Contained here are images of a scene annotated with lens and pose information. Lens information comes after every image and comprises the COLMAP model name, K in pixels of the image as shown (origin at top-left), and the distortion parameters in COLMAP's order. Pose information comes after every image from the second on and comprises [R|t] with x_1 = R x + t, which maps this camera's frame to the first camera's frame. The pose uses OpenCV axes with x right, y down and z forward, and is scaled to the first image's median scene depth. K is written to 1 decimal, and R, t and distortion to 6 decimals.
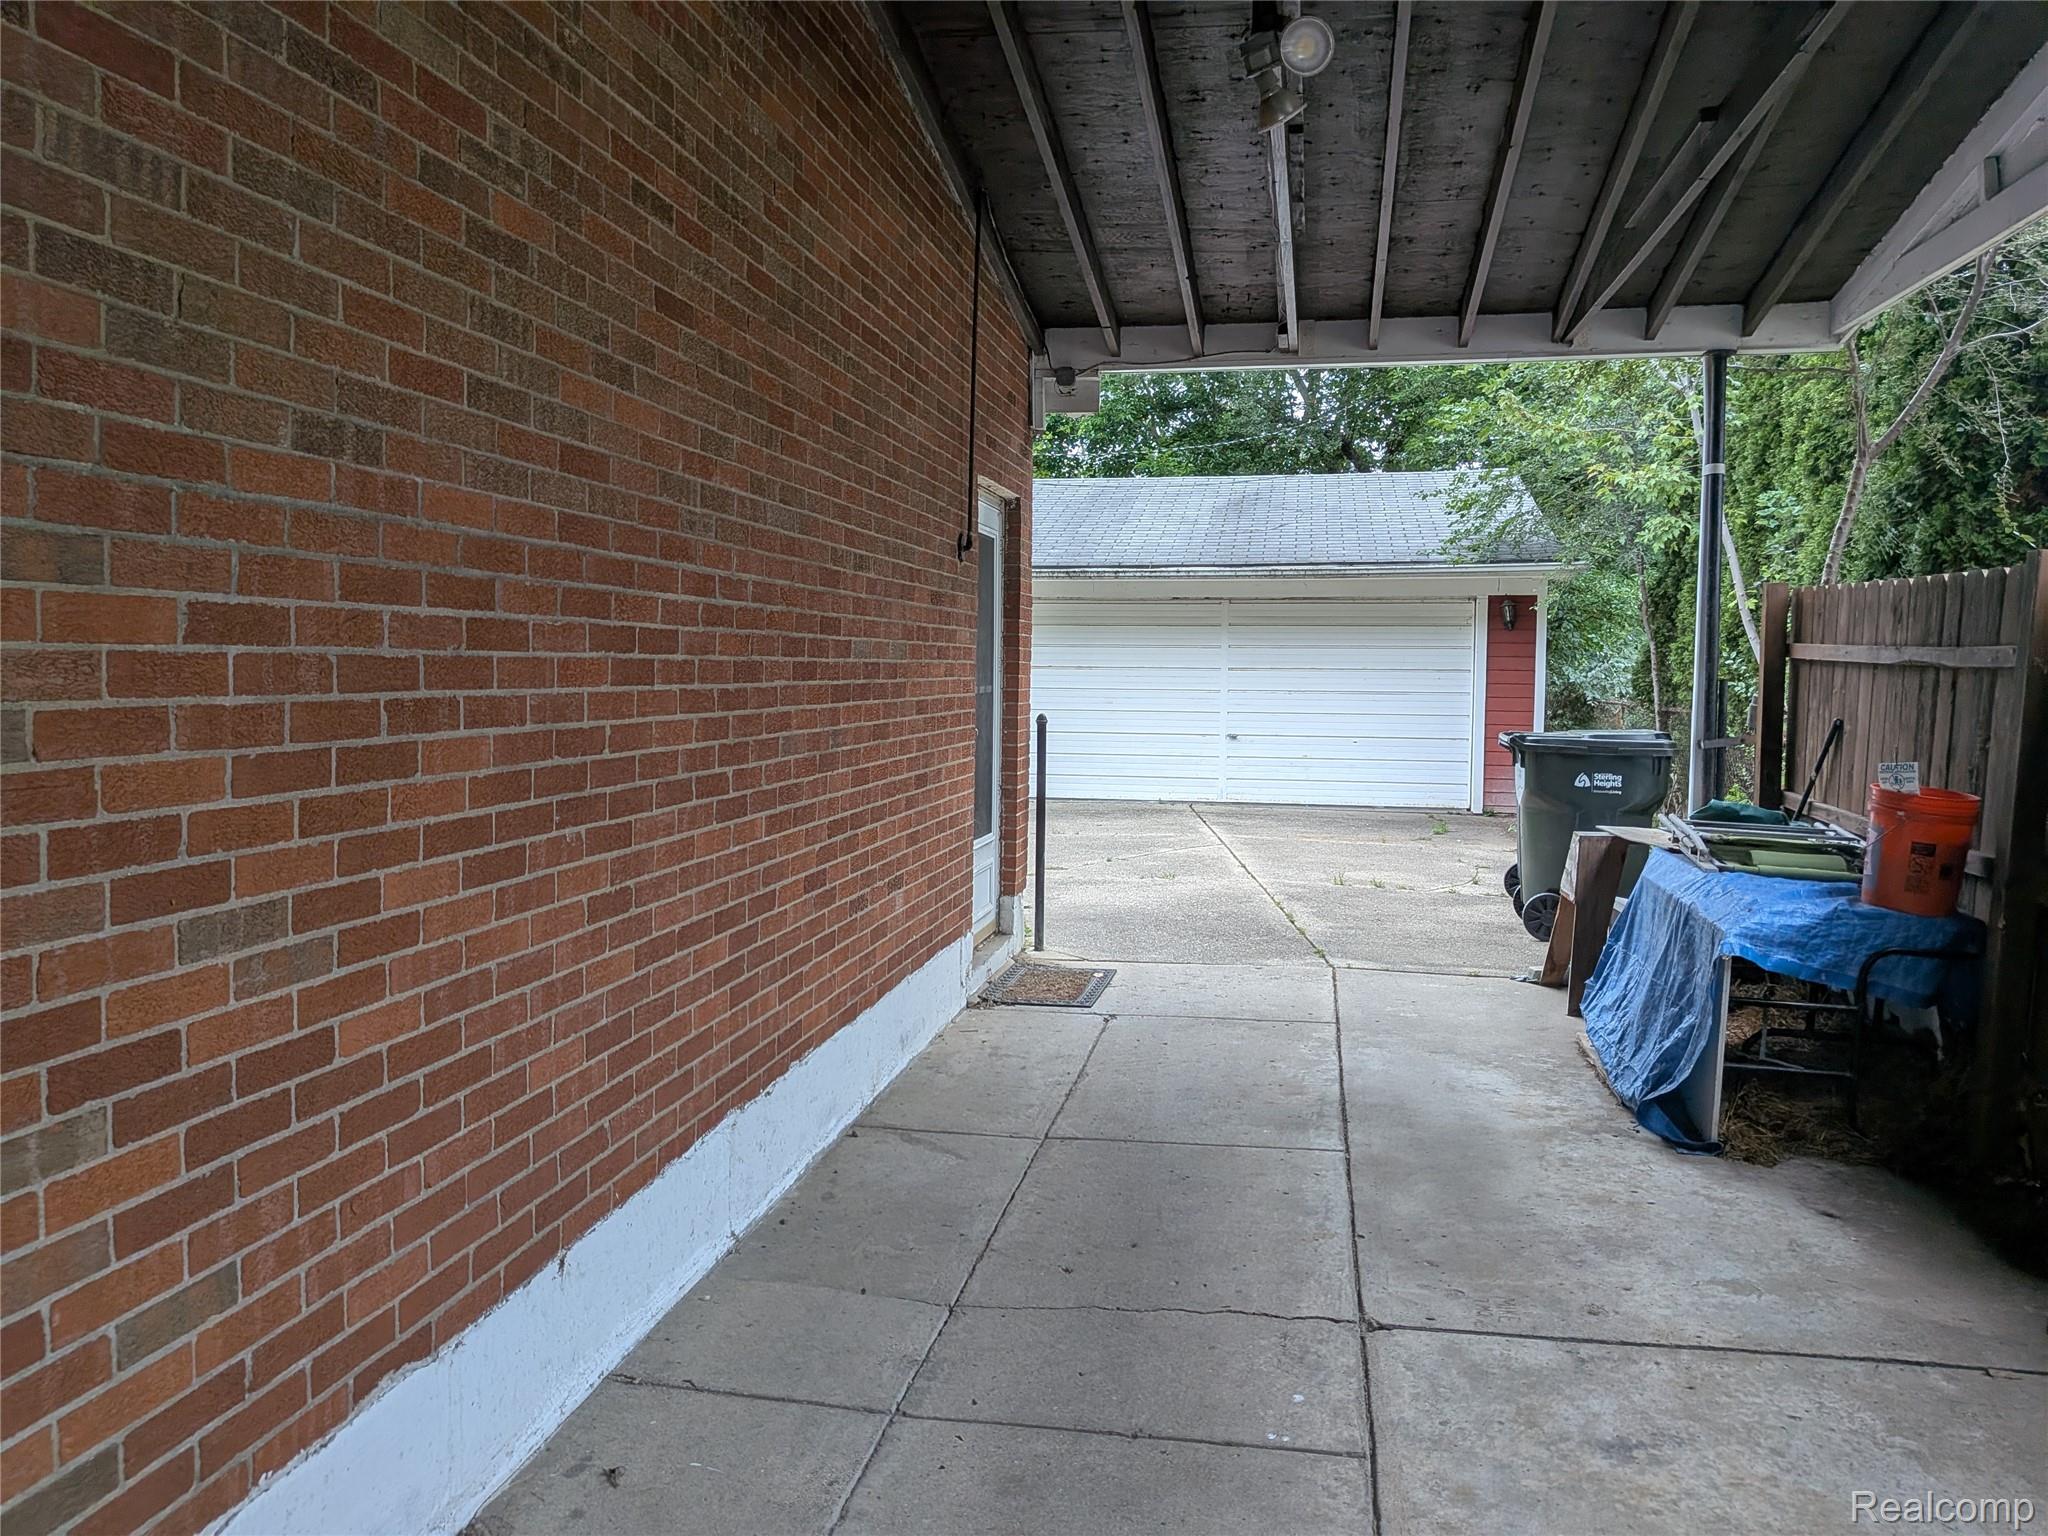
lens RADIAL K [[1463.6, 0, 1035.6], [0, 1463.6, 764.7], [0, 0, 1]] dist [0.055546, -0.082465]
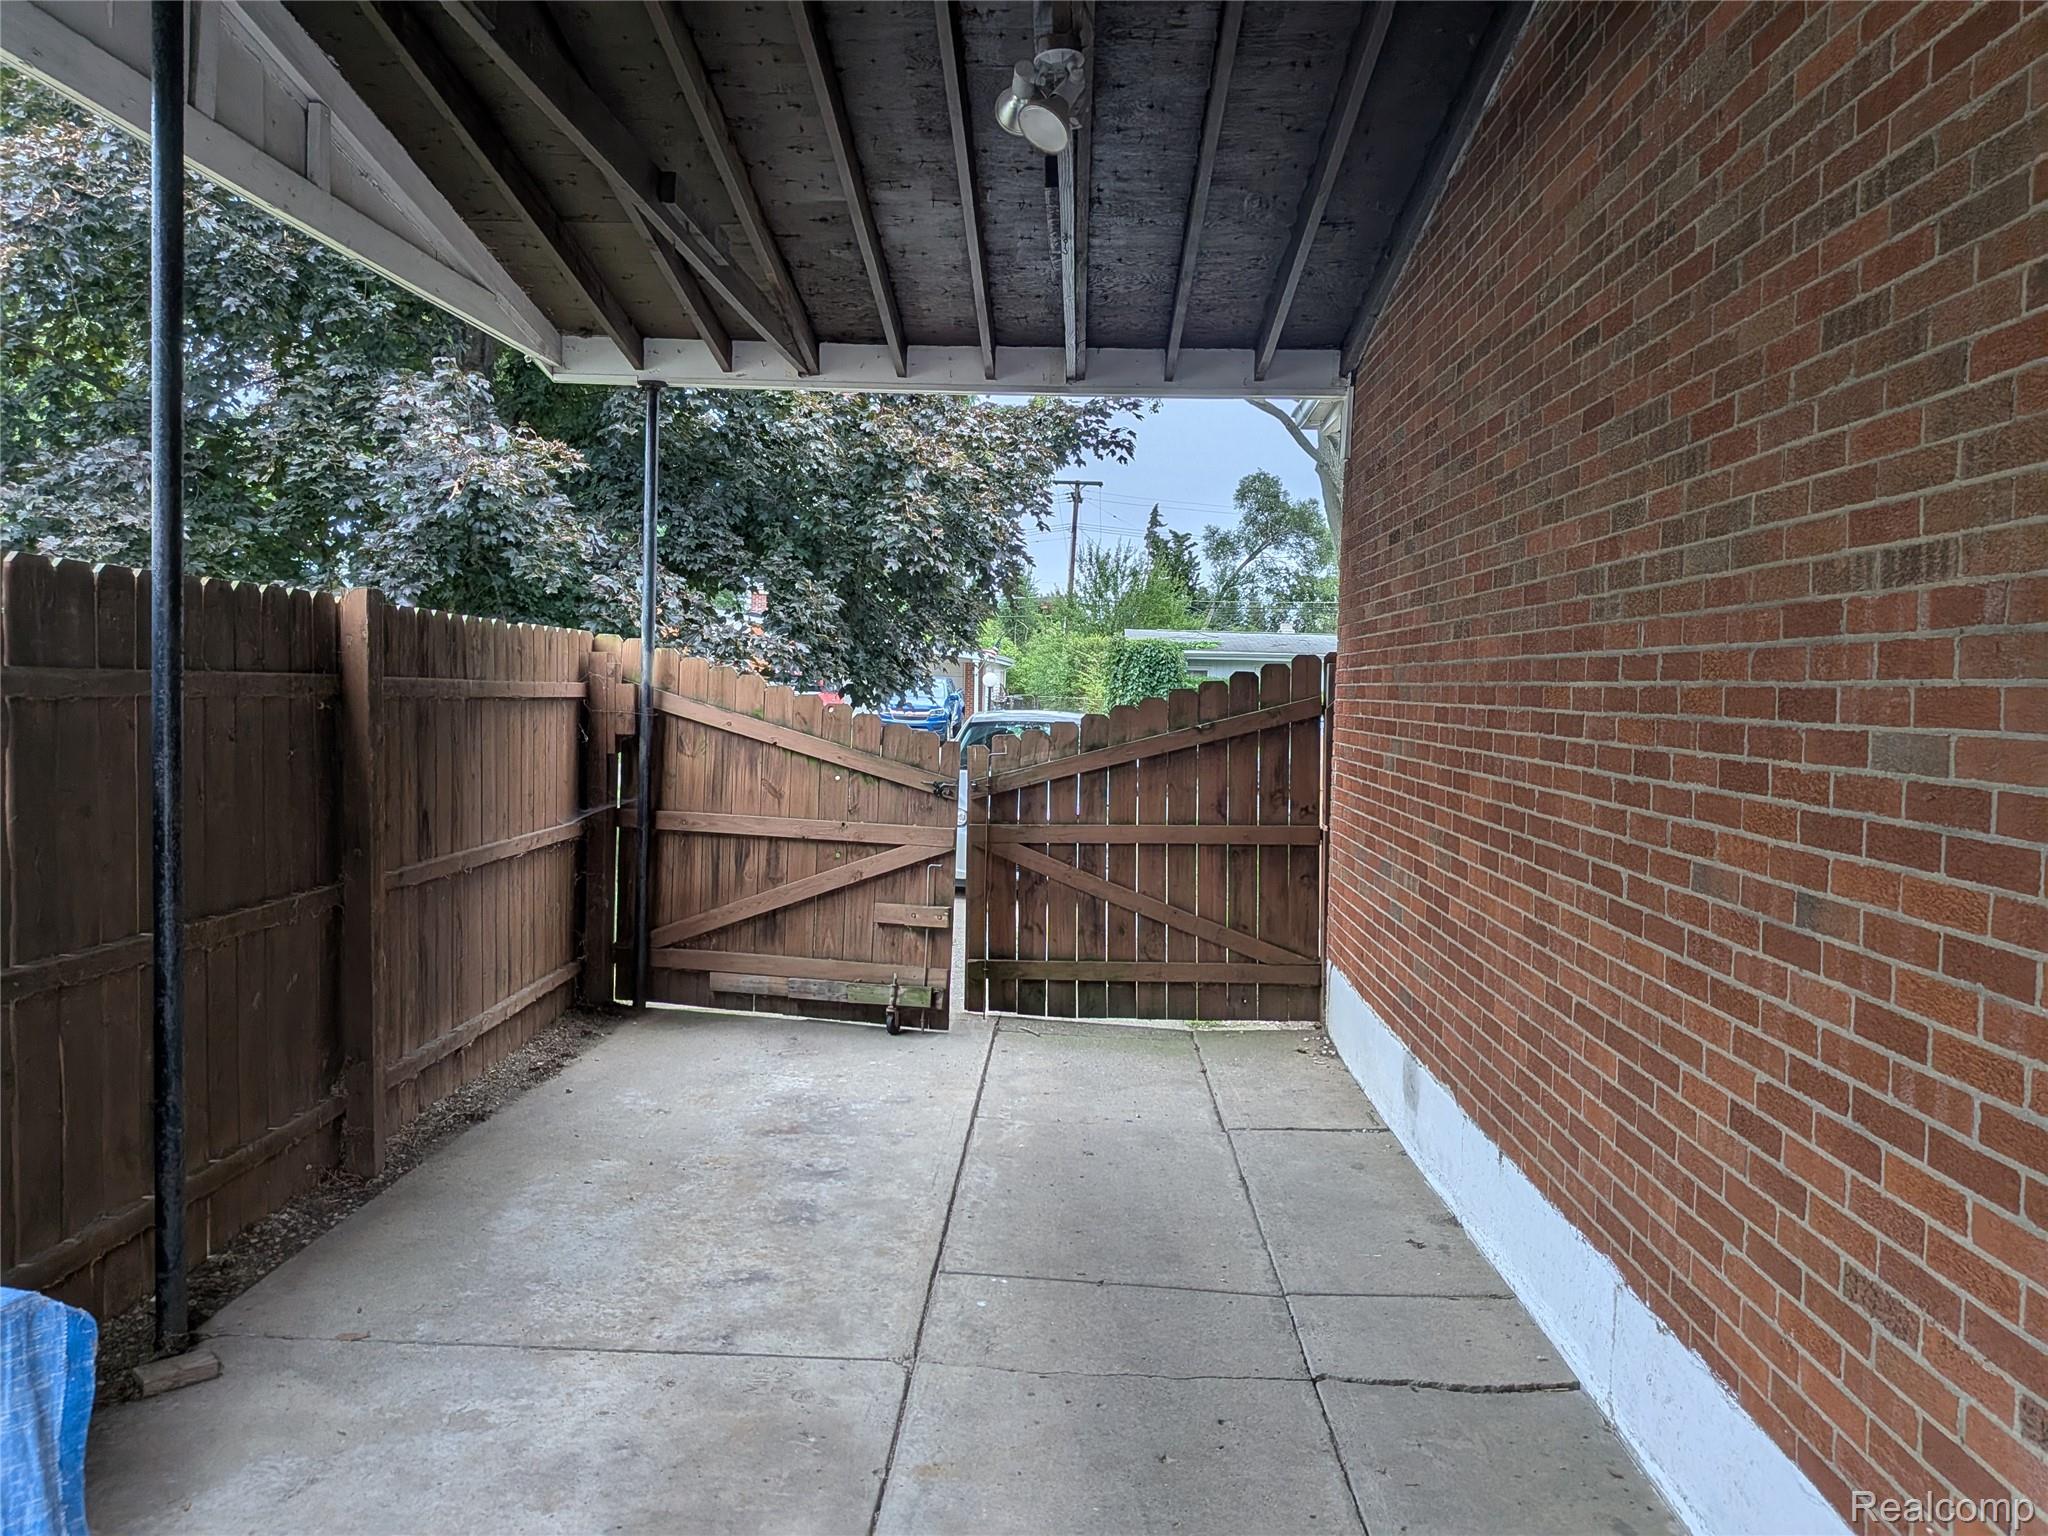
lens RADIAL K [[1463.6, 0, 1026.5], [0, 1463.6, 763.8], [0, 0, 1]] dist [0.055546, -0.082465]
pose [[-0.988102, -0.030659, -0.150714, 0.324144], [-0.049157, 0.991485, 0.120589, -0.170896], [0.145734, 0.126563, -0.981195, 2.056166]]
